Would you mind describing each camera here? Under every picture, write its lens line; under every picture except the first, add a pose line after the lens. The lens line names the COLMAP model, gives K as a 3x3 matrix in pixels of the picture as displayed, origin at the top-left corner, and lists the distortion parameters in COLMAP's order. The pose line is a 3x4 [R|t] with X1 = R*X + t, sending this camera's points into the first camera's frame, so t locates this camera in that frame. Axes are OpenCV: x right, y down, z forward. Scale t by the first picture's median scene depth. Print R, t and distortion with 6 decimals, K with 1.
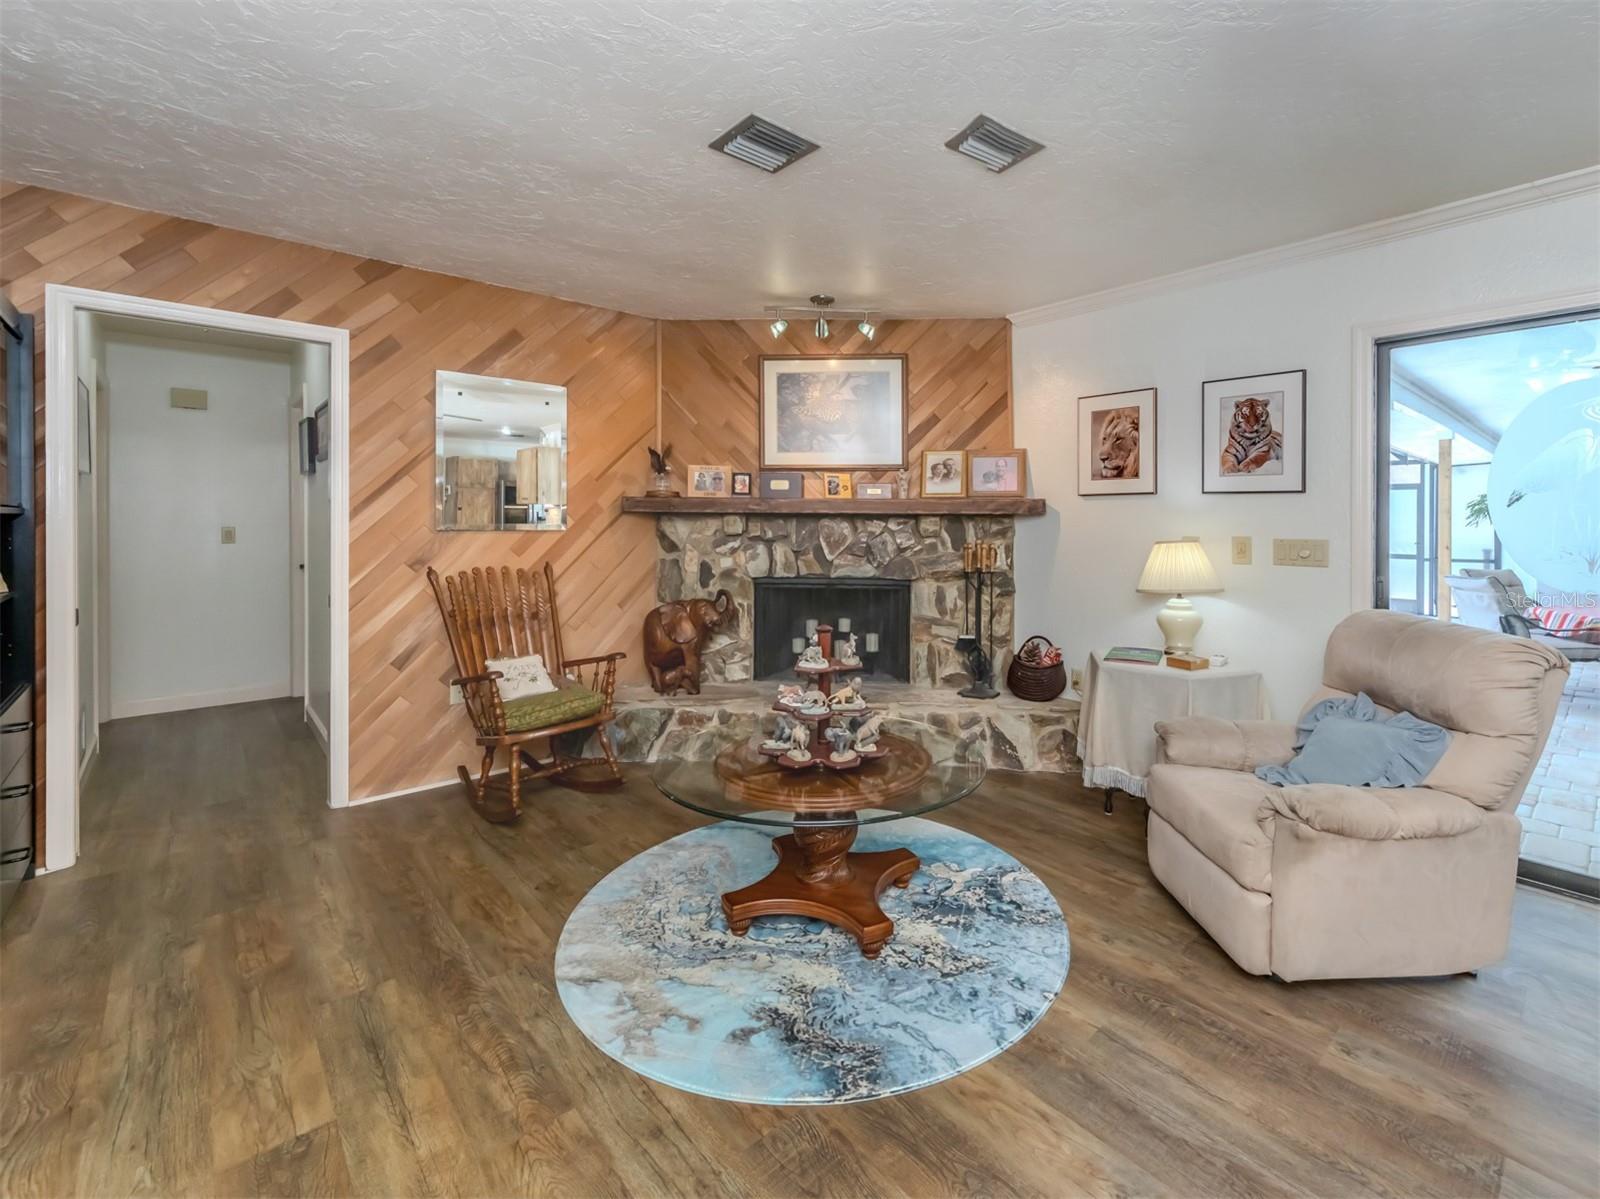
lens RADIAL K [[725.2, 0, 817.8], [0, 725.2, 527.1], [0, 0, 1]] dist [0.000080, -0.000396]
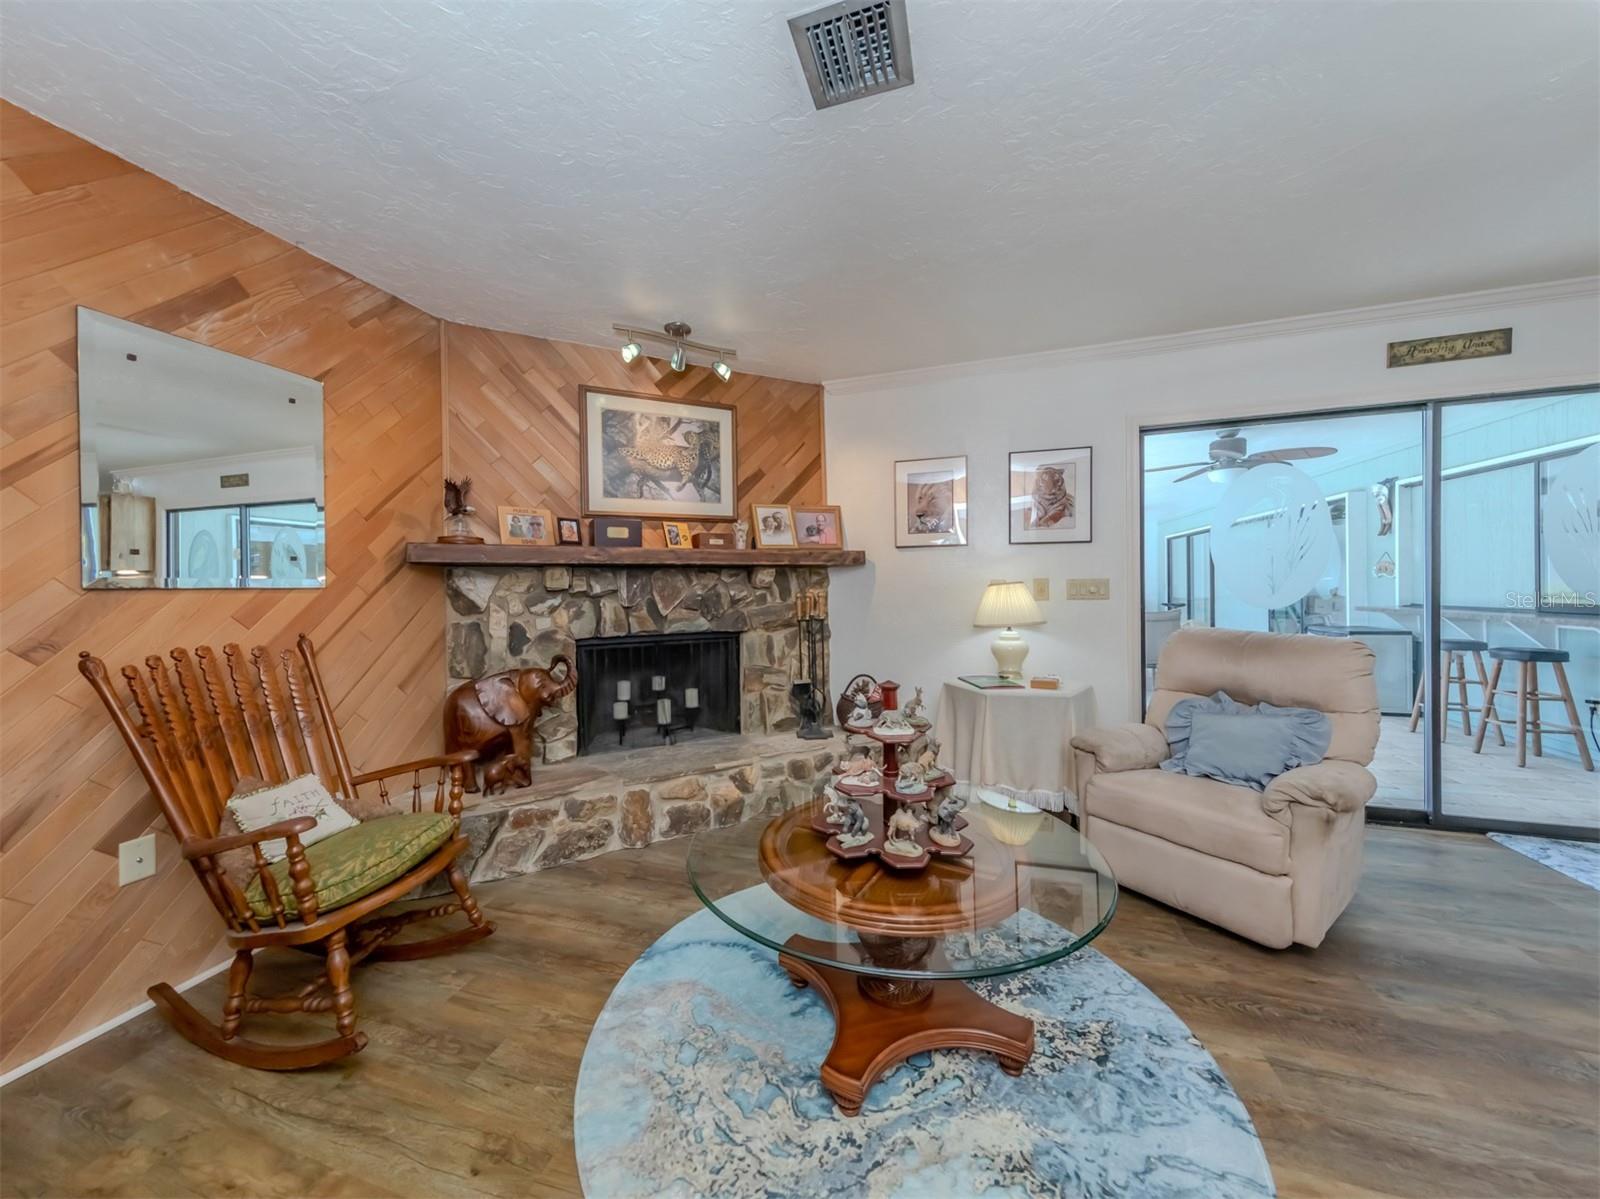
lens RADIAL K [[597.4, 0, 797.8], [0, 597.4, 588.2], [0, 0, 1]] dist [0.006261, -0.000928]
pose [[0.861842, -0.021259, 0.506730, -0.236299], [0.024223, 0.999706, 0.000743, 0.014691], [-0.506597, 0.011634, 0.862104, 0.258823]]
